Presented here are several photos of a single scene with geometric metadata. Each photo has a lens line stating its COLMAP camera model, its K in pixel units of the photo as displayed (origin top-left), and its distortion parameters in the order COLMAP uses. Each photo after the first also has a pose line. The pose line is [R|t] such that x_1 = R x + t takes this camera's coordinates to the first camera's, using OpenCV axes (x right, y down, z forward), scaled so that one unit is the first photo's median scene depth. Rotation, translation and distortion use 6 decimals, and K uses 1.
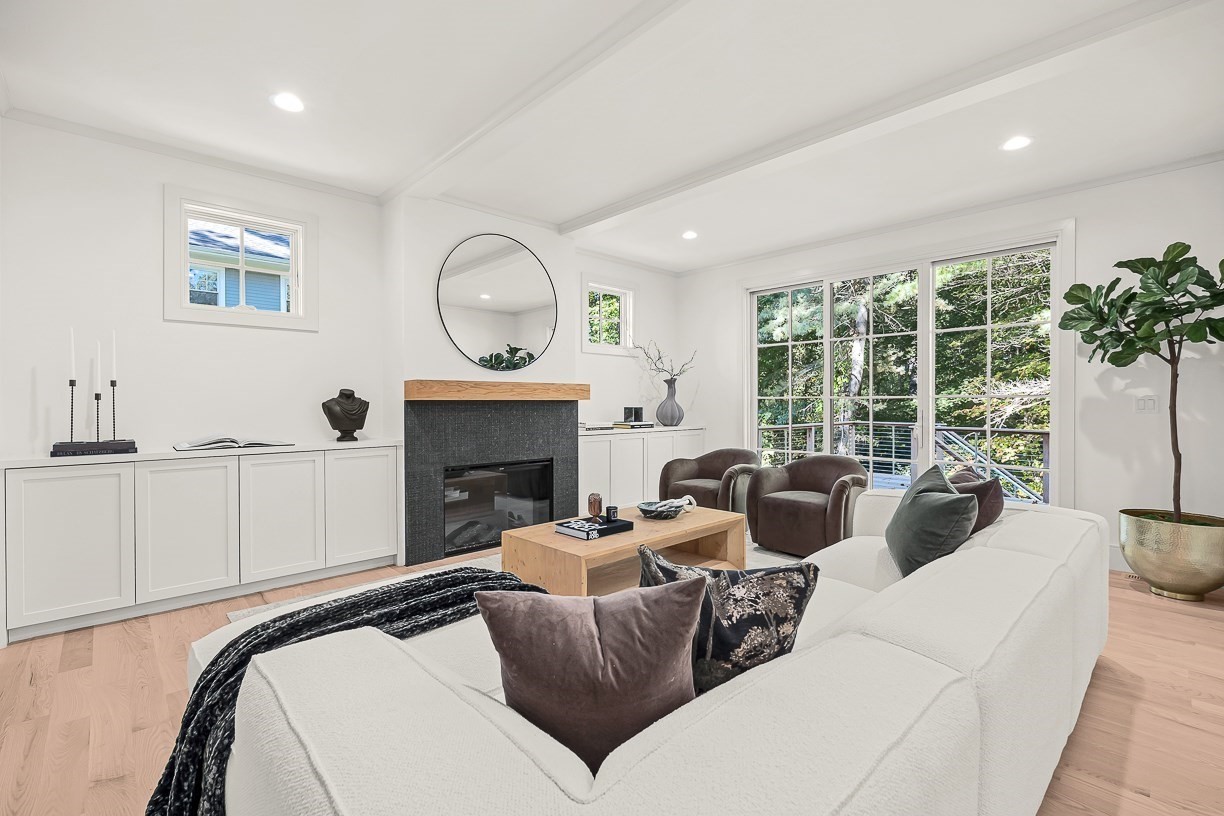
lens RADIAL K [[540.3, 0, 611.4], [0, 540.3, 403.2], [0, 0, 1]] dist [0.001710, 0.000084]
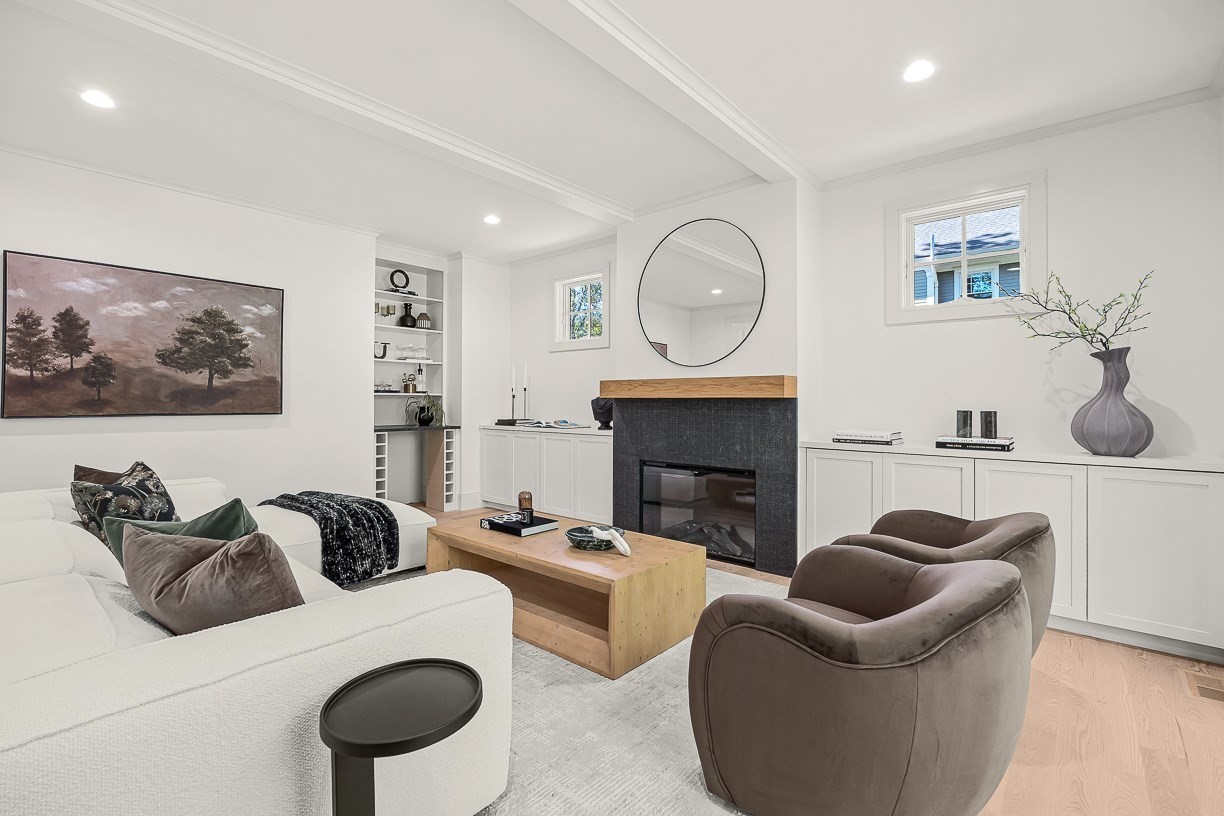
lens RADIAL K [[540.3, 0, 611.4], [0, 540.3, 403.2], [0, 0, 1]] dist [0.001710, 0.000084]
pose [[0.088218, 0.012337, -0.996025, 0.653109], [0.002510, 0.999917, 0.012608, -0.007667], [0.996098, -0.003612, 0.088180, 0.723468]]
